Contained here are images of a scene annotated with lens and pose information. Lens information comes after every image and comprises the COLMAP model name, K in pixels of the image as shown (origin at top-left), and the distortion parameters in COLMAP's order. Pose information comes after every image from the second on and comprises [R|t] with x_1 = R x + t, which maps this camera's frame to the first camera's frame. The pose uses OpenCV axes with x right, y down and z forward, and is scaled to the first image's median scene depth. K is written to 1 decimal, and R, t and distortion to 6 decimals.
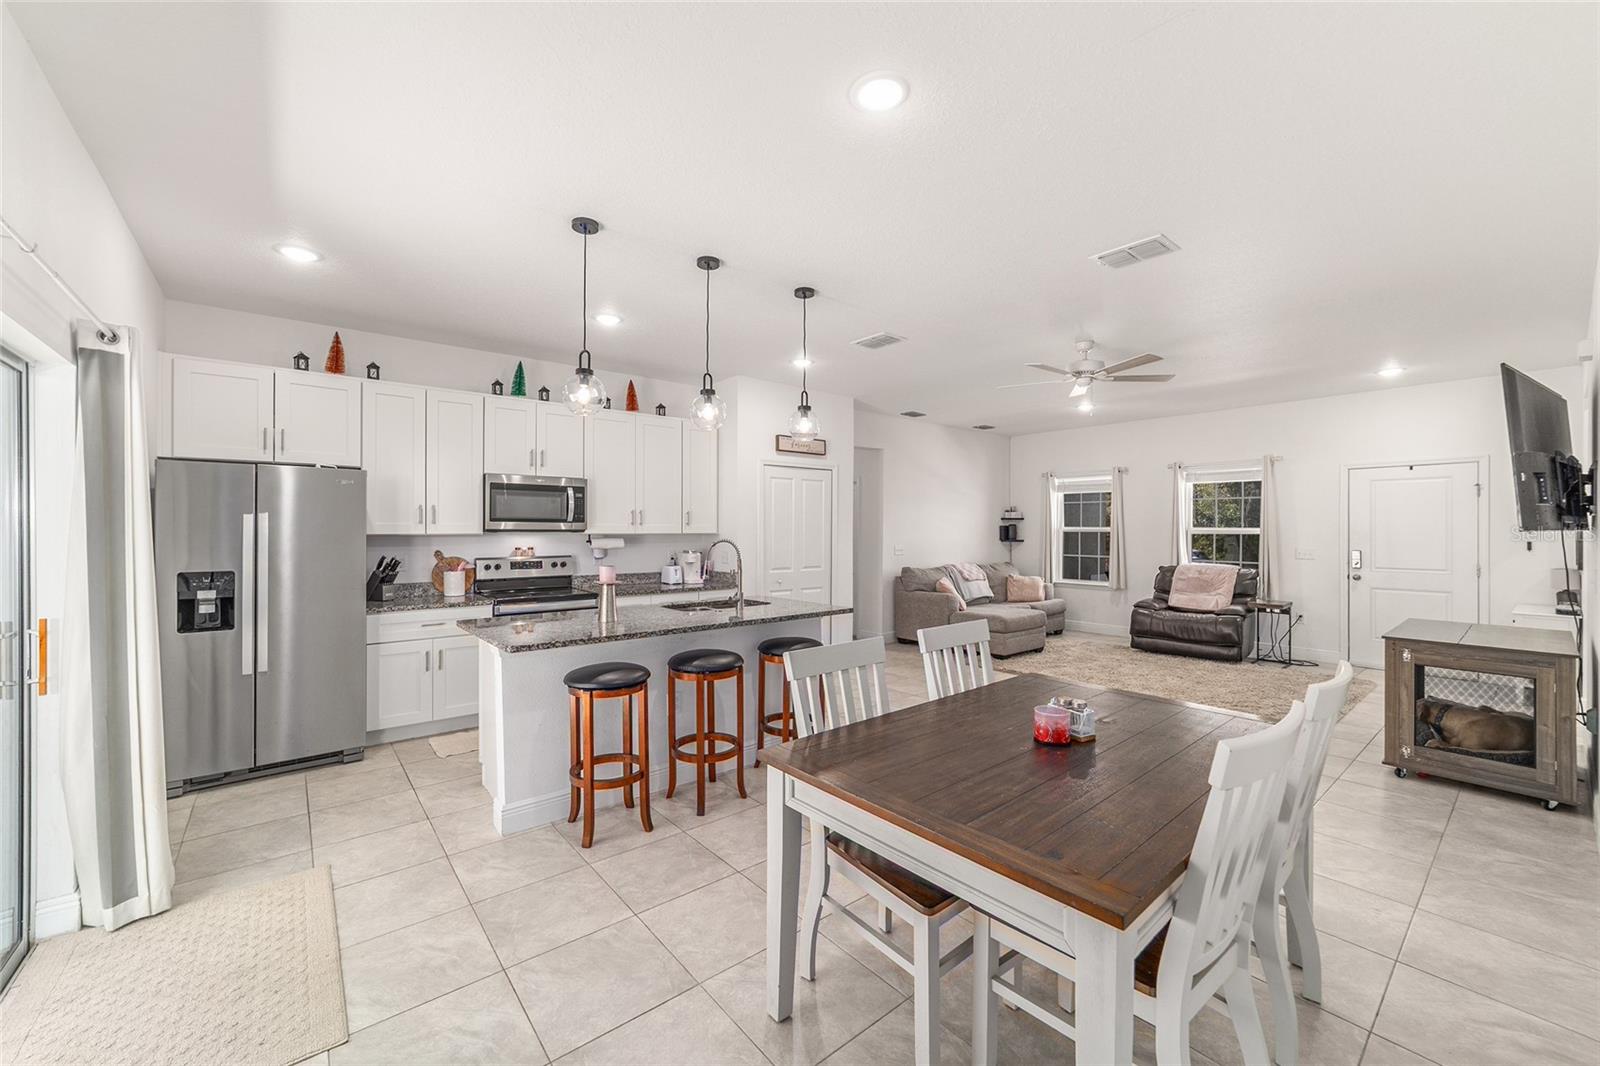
lens RADIAL K [[630.8, 0, 798.6], [0, 630.8, 529.0], [0, 0, 1]] dist [-0.020730, 0.010757]
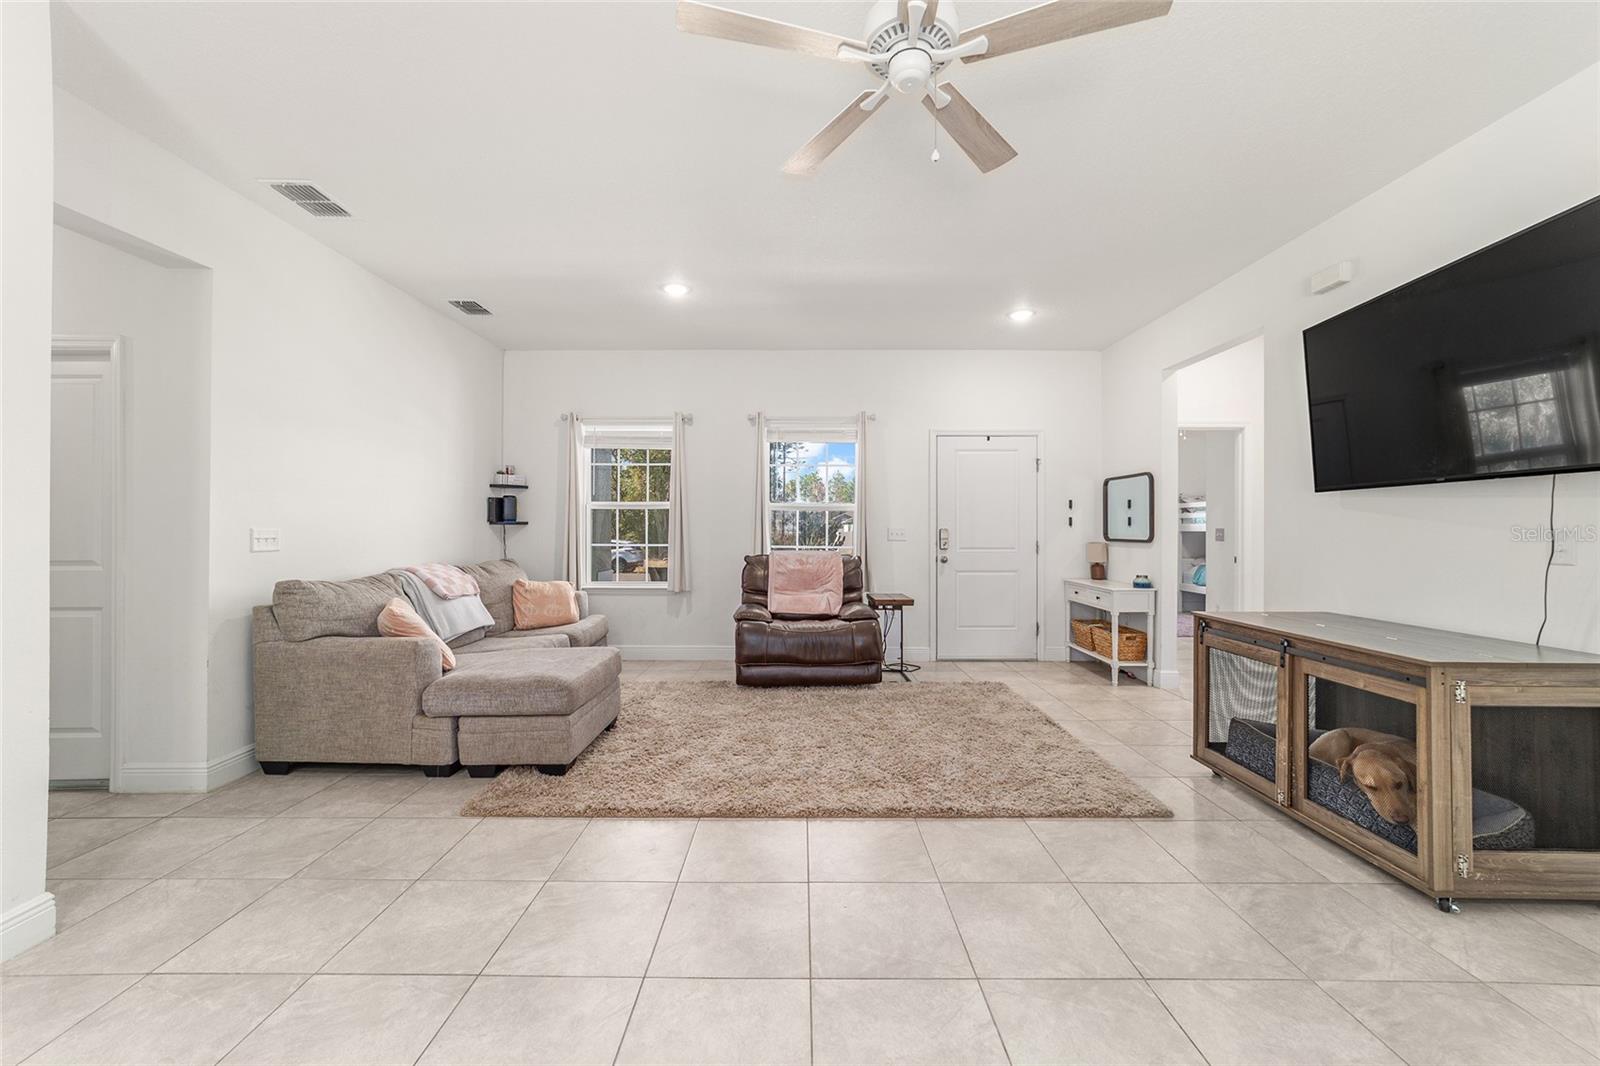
lens RADIAL K [[619.8, 0, 798.4], [0, 619.8, 525.9], [0, 0, 1]] dist [-0.019492, 0.009856]
pose [[0.639018, 0.000669, 0.769191, 0.109186], [-0.002066, 0.999998, 0.000847, 0.034509], [-0.769189, -0.002130, 0.639018, 0.705641]]
